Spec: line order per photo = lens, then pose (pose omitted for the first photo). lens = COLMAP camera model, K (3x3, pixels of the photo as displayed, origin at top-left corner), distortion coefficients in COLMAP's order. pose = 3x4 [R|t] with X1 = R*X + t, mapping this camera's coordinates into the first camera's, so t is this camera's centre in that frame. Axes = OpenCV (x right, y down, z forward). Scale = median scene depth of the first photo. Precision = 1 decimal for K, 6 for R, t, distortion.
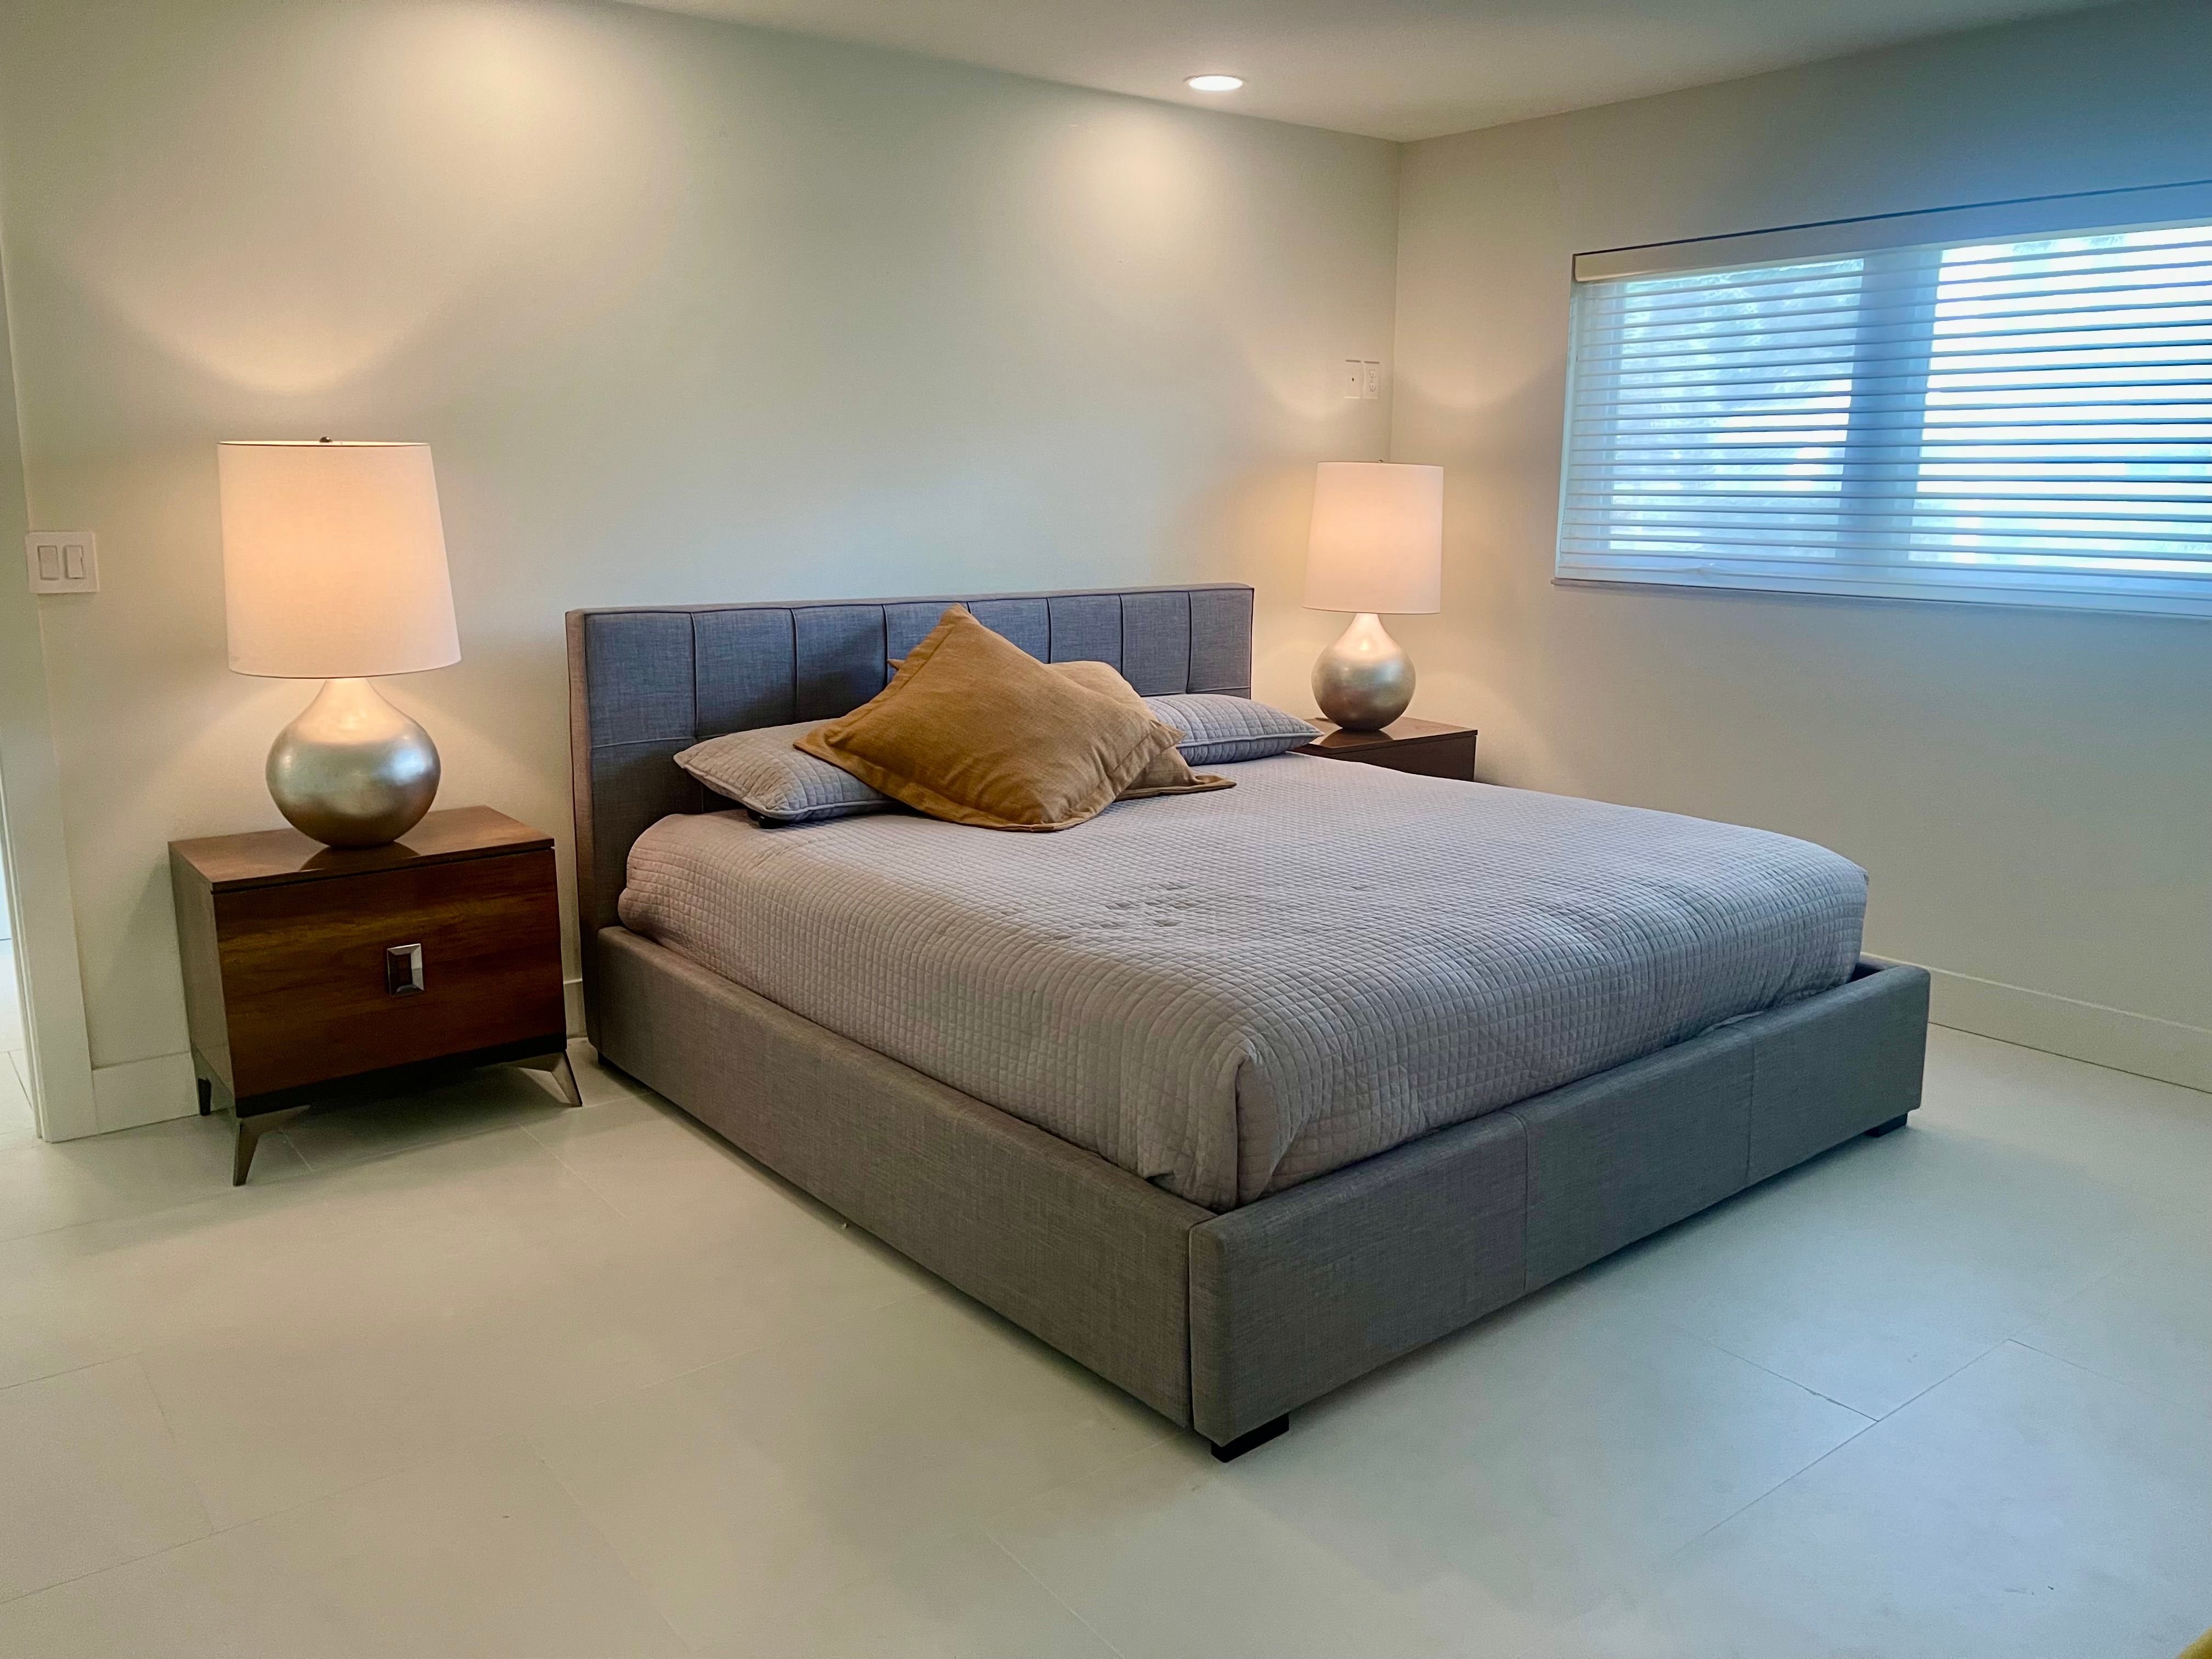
lens RADIAL K [[1697.5, 0, 1141.4], [0, 1697.5, 811.4], [0, 0, 1]] dist [0.095660, -0.126867]
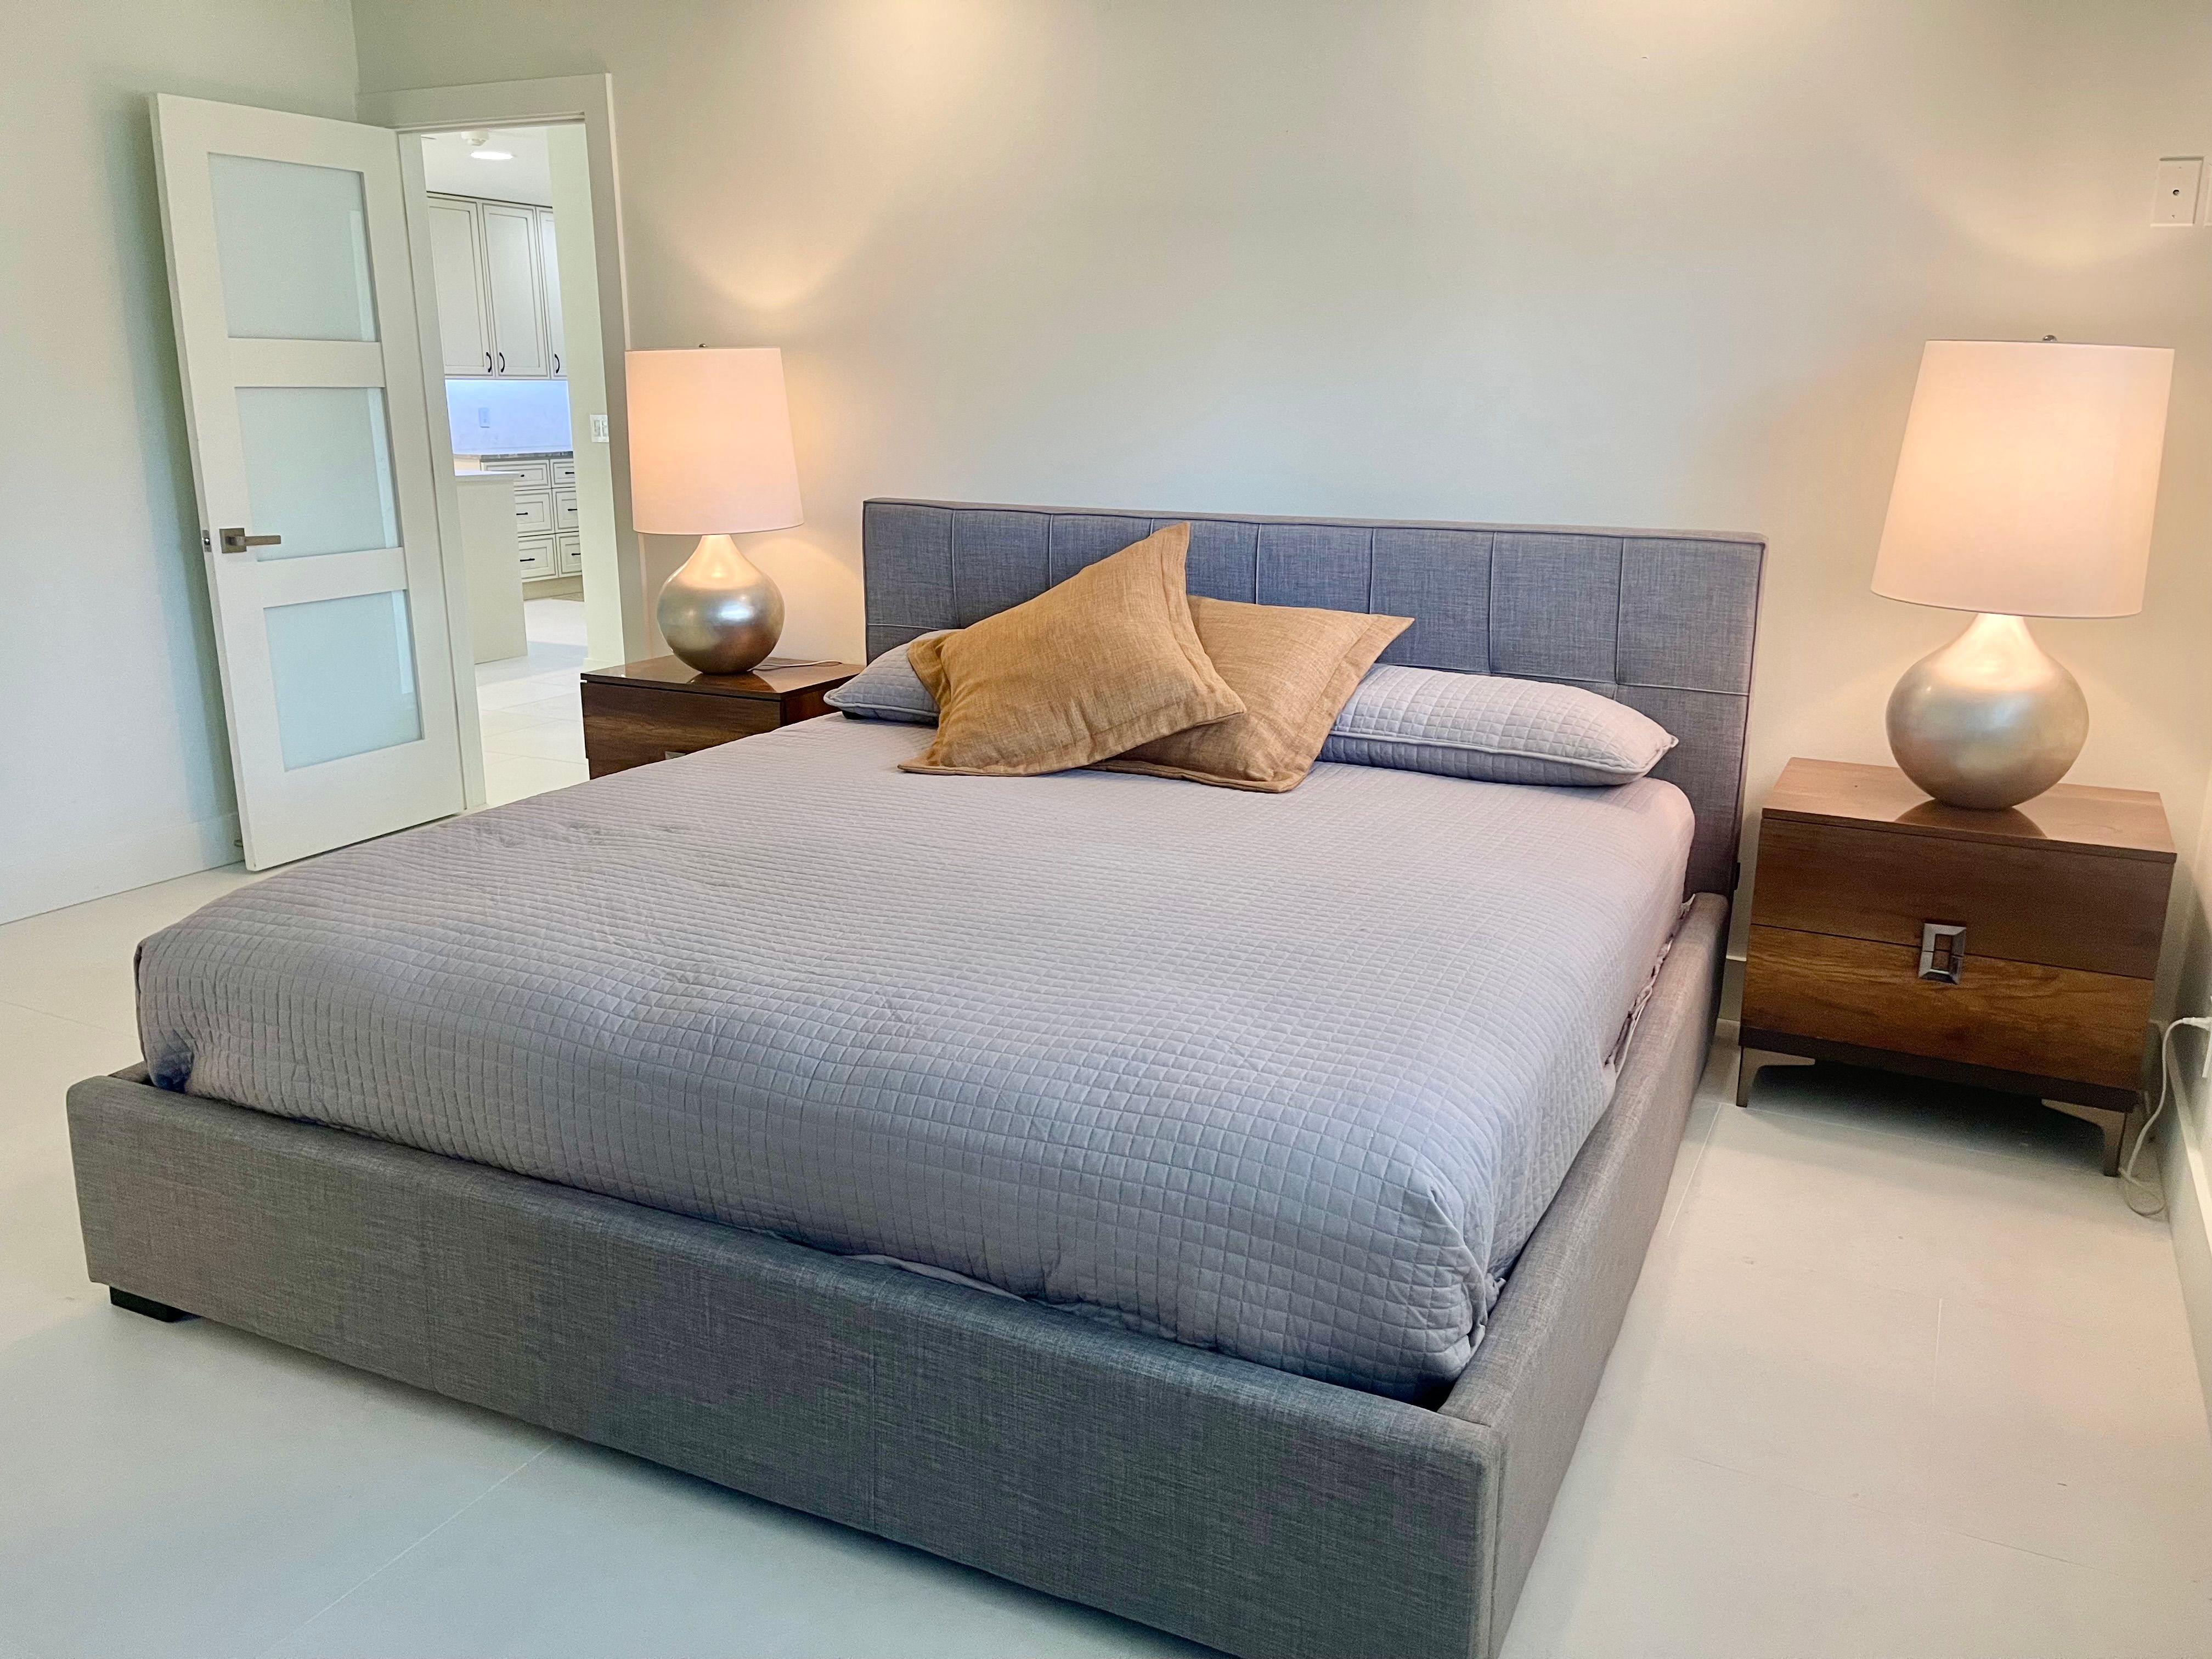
lens RADIAL K [[1697.5, 0, 1141.4], [0, 1697.5, 811.4], [0, 0, 1]] dist [0.095660, -0.126867]
pose [[0.403679, 0.208870, -0.890739, 0.700488], [-0.181946, 0.972472, 0.145578, -0.104619], [0.896626, 0.103300, 0.430570, 0.650000]]
